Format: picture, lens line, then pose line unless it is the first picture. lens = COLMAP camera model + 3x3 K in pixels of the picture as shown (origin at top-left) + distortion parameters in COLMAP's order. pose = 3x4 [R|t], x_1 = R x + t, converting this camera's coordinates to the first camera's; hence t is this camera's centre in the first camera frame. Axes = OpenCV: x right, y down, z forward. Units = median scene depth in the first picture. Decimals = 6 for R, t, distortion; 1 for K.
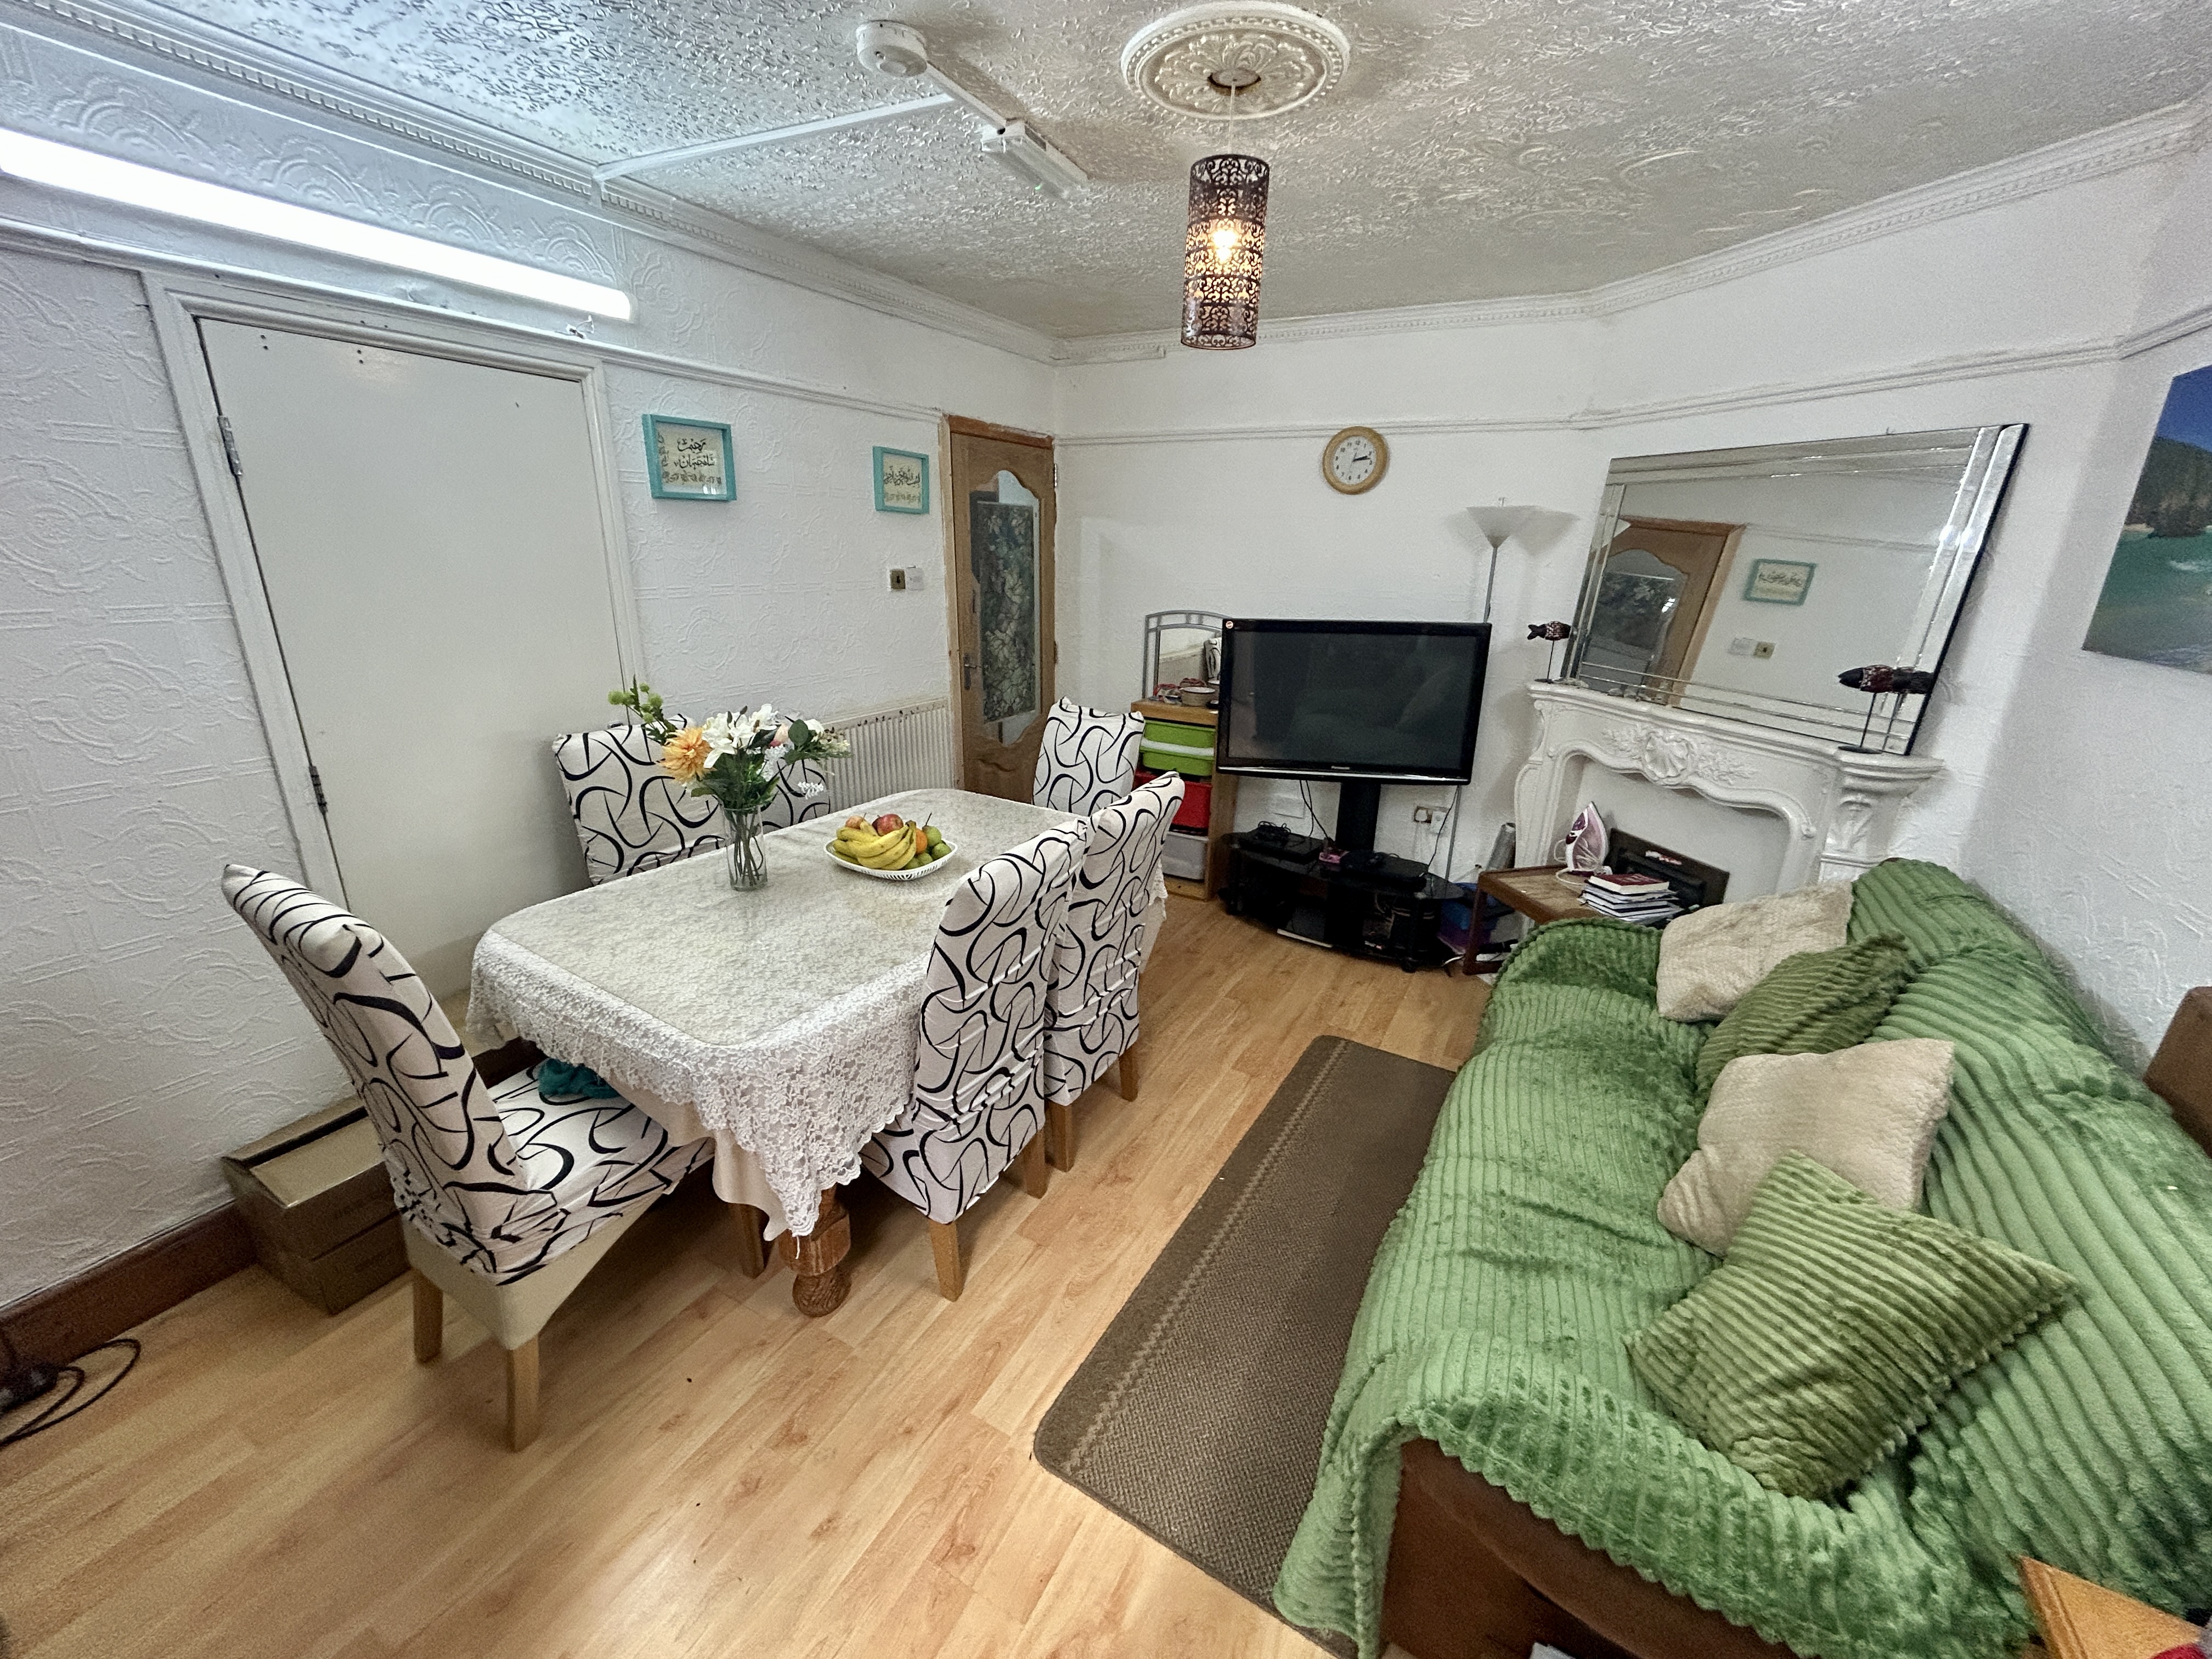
lens RADIAL K [[885.2, 0, 1111.0], [0, 885.2, 836.9], [0, 0, 1]] dist [-0.003140, 0.000145]
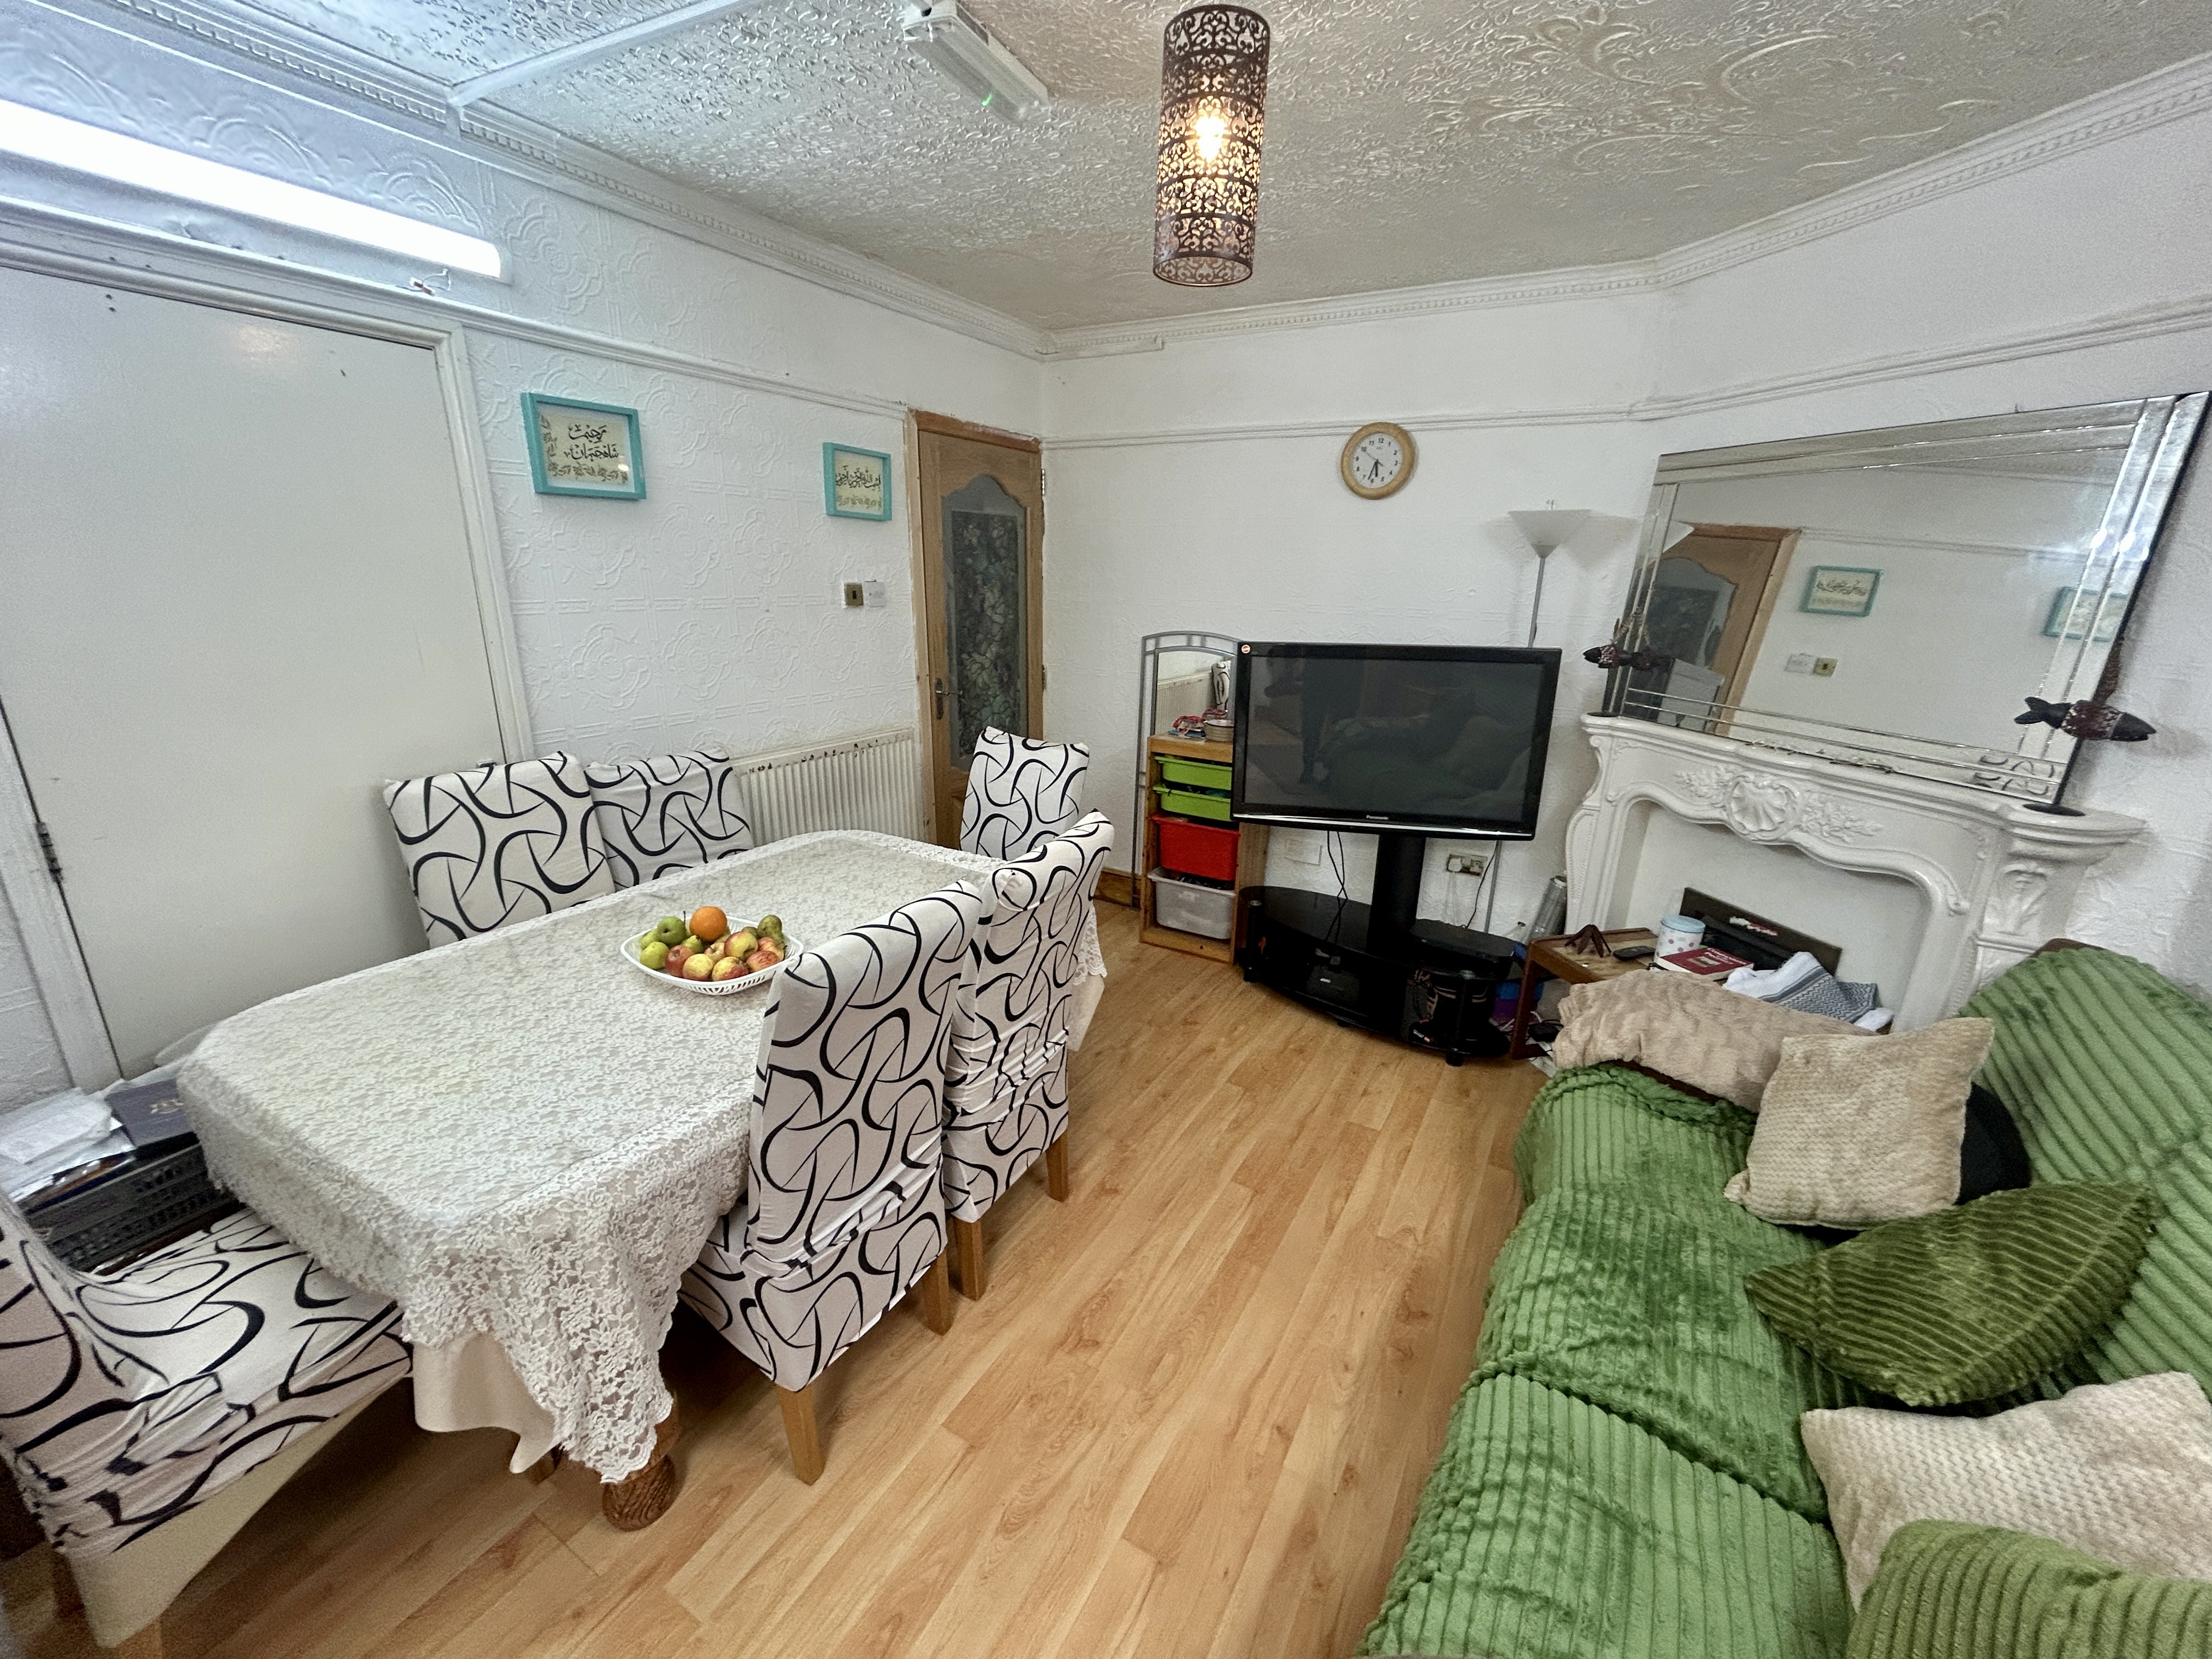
lens RADIAL K [[882.9, 0, 1113.0], [0, 882.9, 834.9], [0, 0, 1]] dist [-0.000454, -0.000387]
pose [[0.999835, 0.005646, -0.017267, 0.038702], [-0.006115, 0.999610, -0.027258, -0.037385], [0.017107, 0.027359, 0.999479, 0.166124]]
